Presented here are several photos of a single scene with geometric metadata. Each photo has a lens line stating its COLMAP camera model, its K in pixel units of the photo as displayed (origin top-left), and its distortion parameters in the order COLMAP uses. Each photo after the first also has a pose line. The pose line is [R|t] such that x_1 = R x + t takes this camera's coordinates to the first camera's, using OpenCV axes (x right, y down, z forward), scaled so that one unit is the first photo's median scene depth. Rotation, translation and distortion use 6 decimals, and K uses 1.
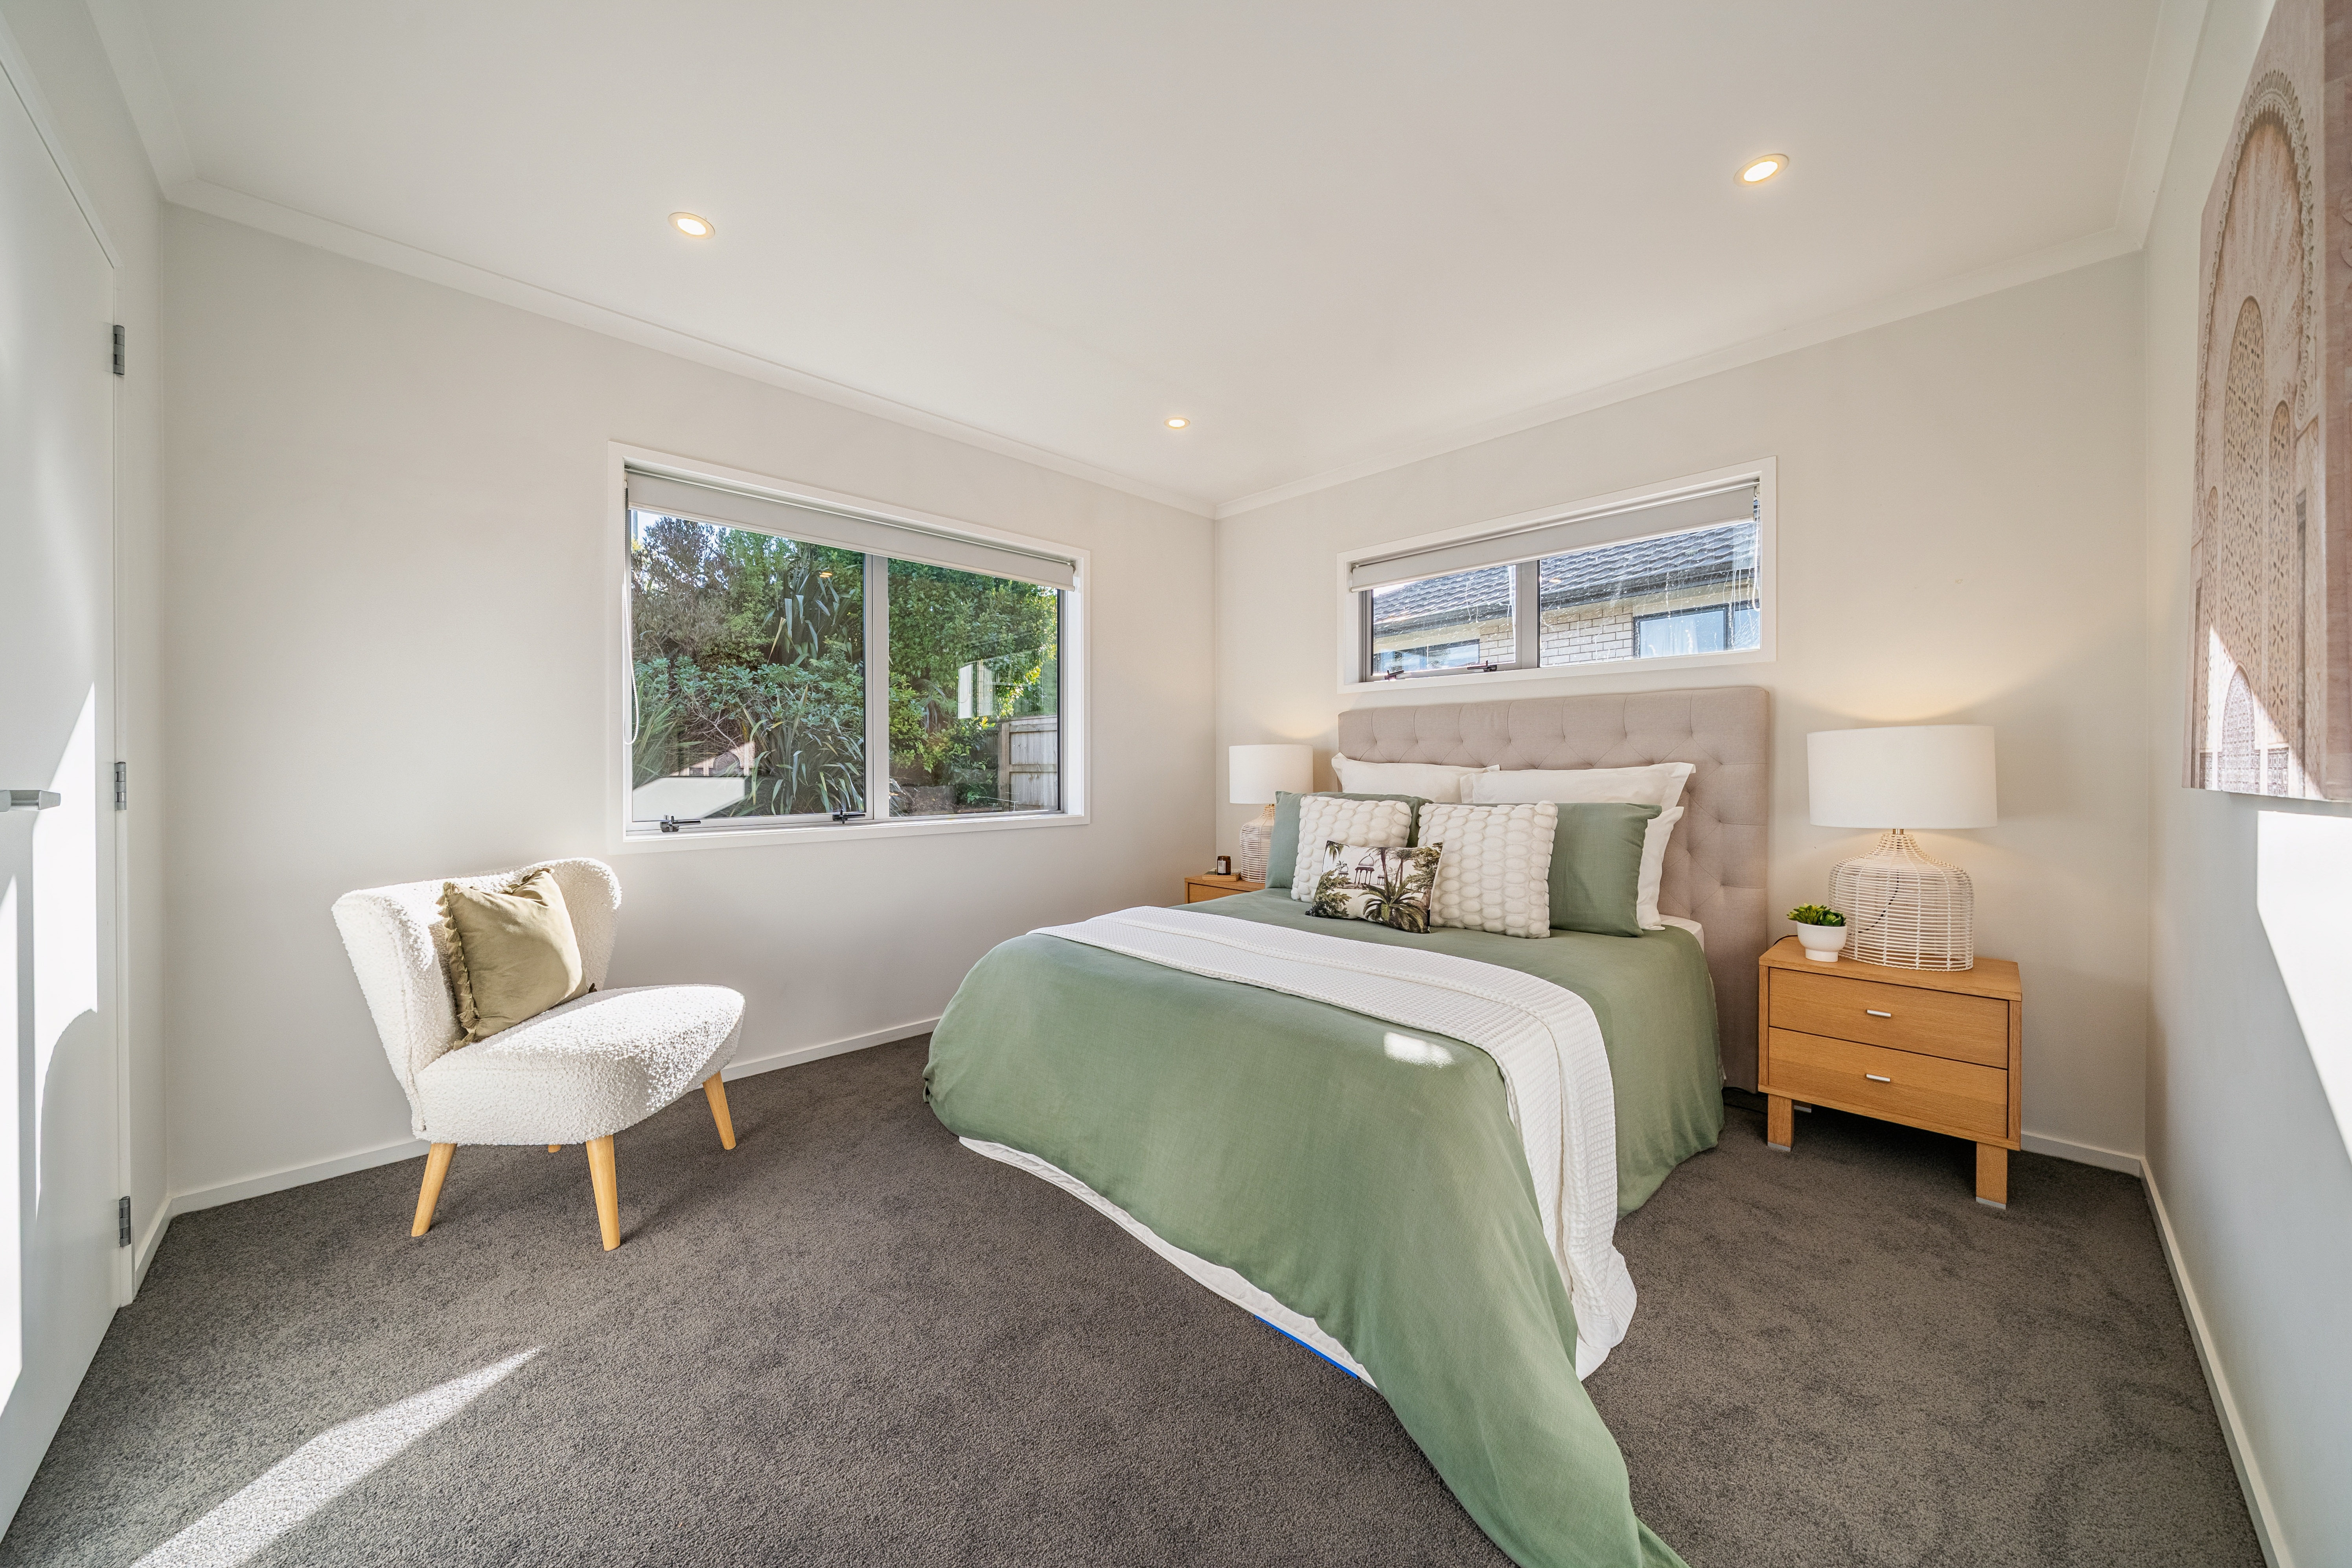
lens RADIAL K [[819.0, 0, 1165.8], [0, 819.0, 776.1], [0, 0, 1]] dist [-0.005276, -0.000108]
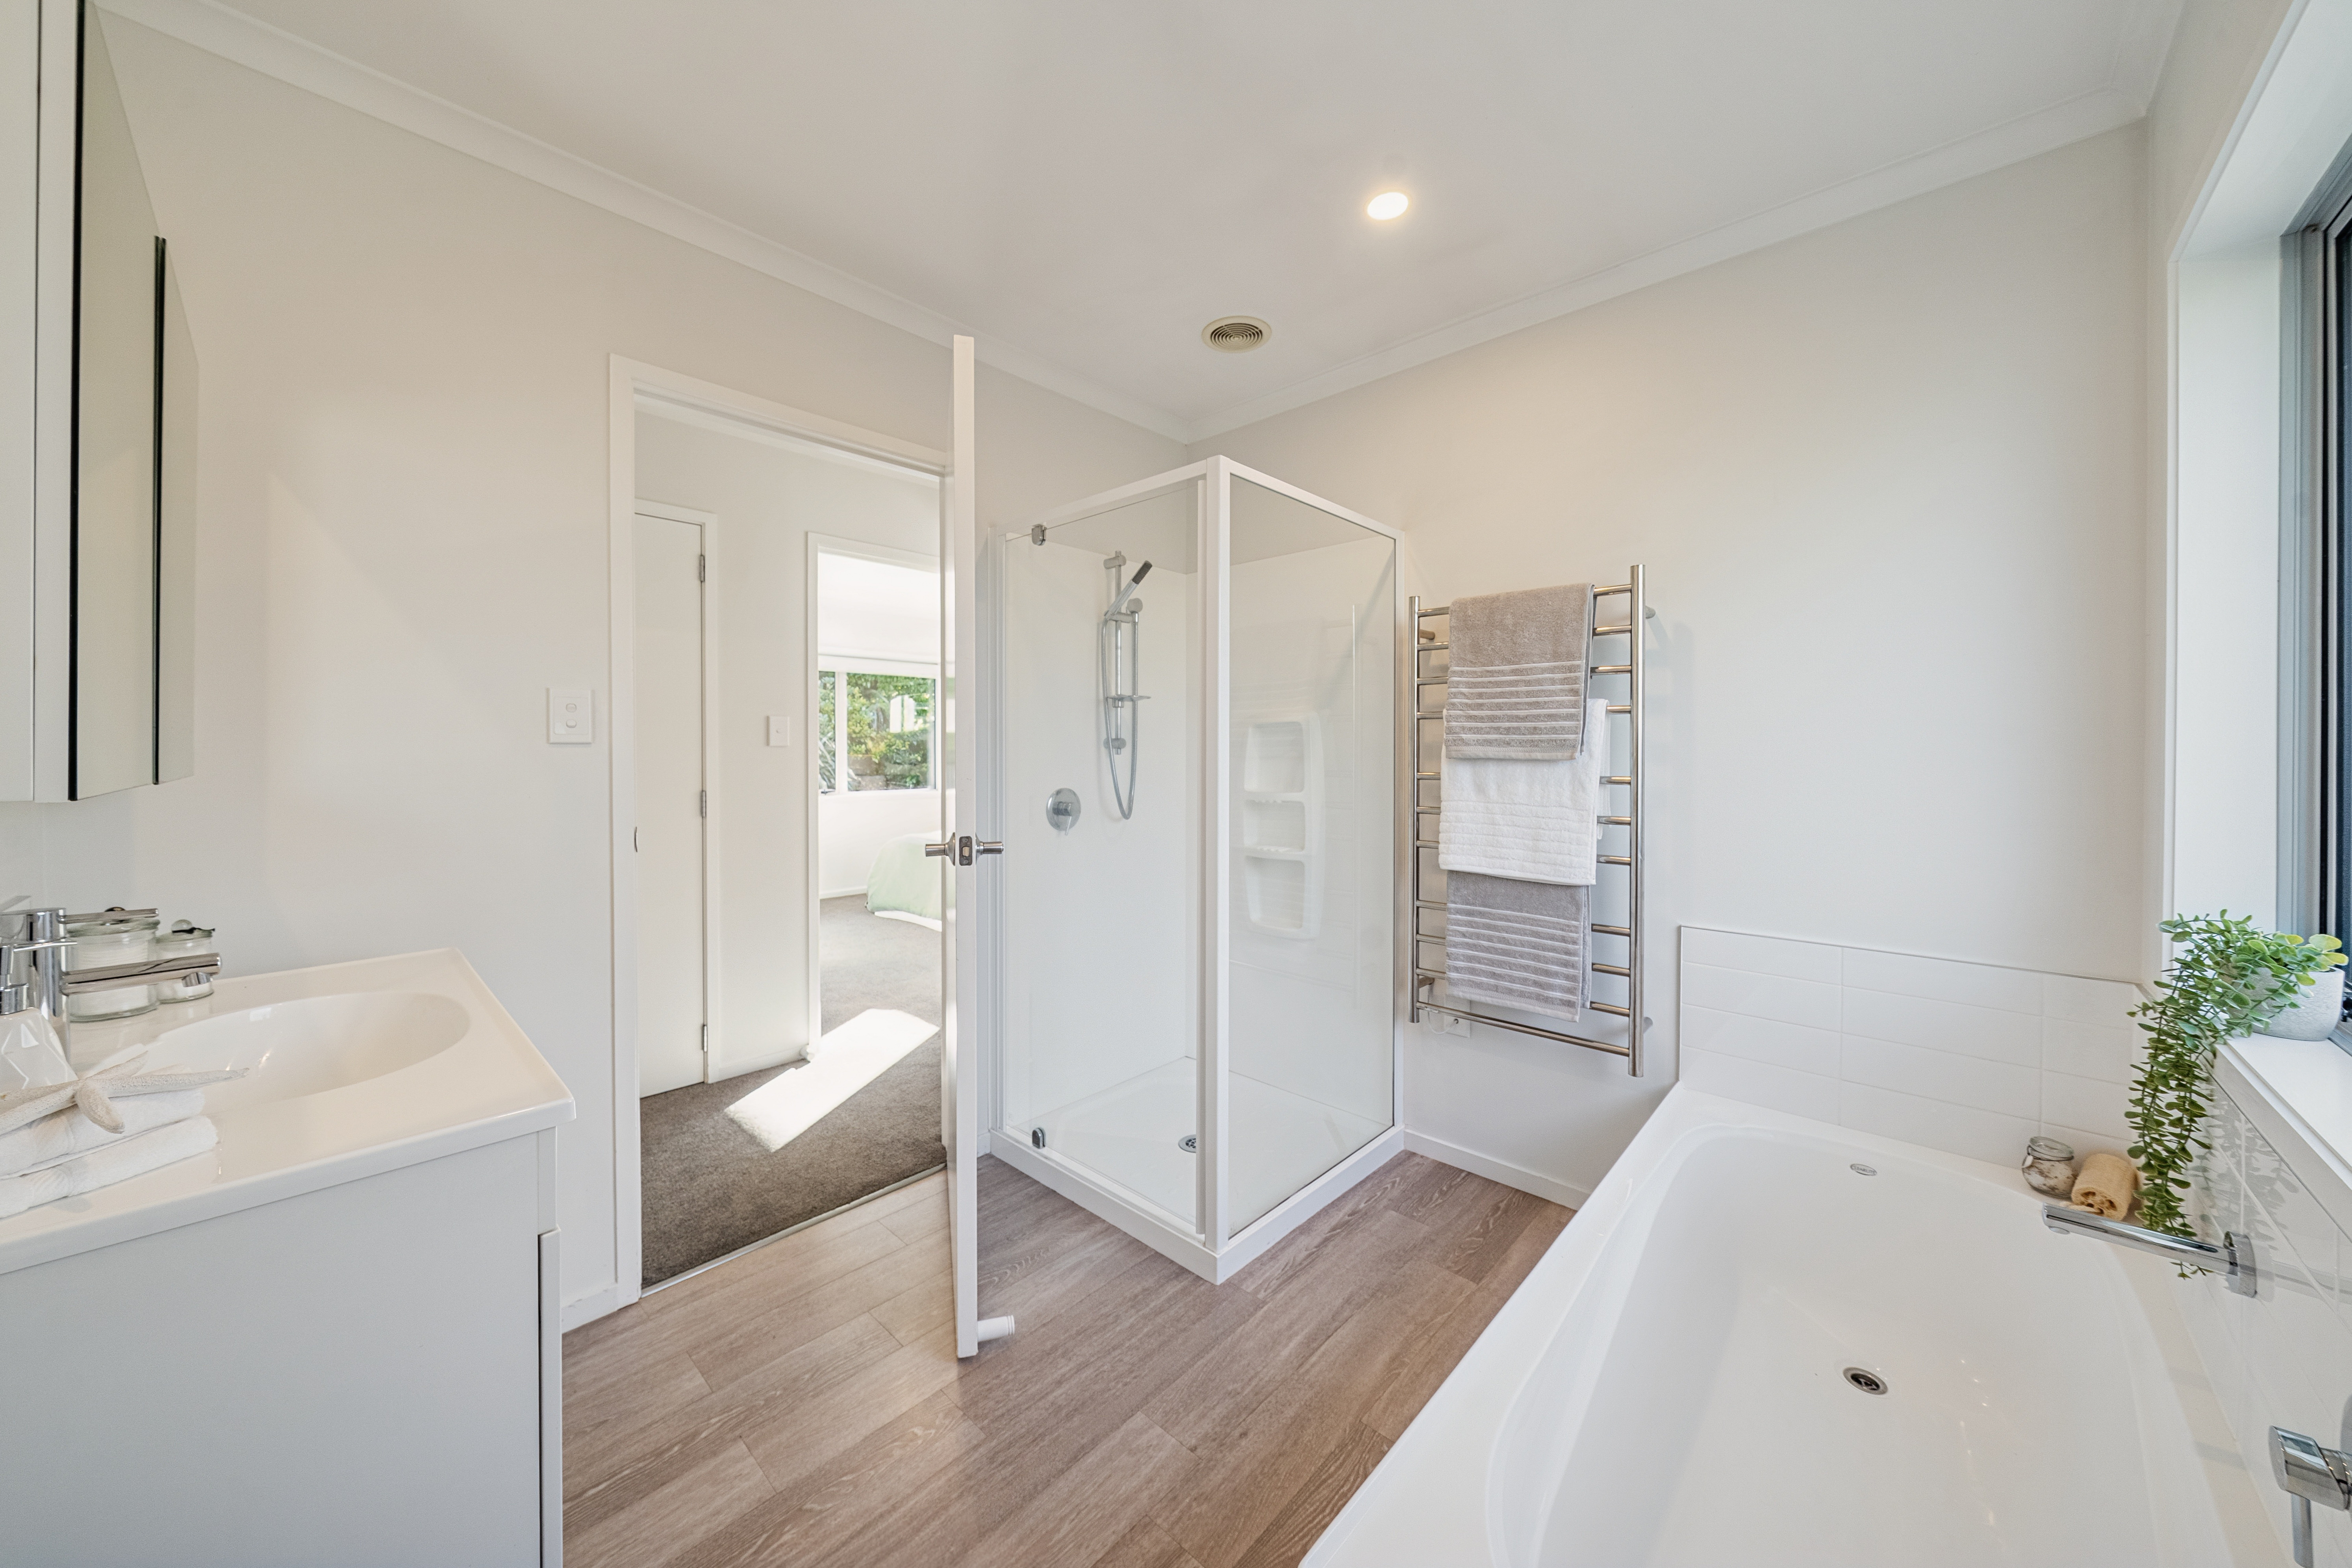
lens RADIAL K [[819.0, 0, 1165.8], [0, 819.0, 776.1], [0, 0, 1]] dist [-0.005276, -0.000108]
pose [[0.998858, 0.003436, 0.047663, 0.179774], [-0.004503, 0.999741, 0.022304, -0.020303], [-0.047574, -0.022493, 0.998614, -0.538437]]
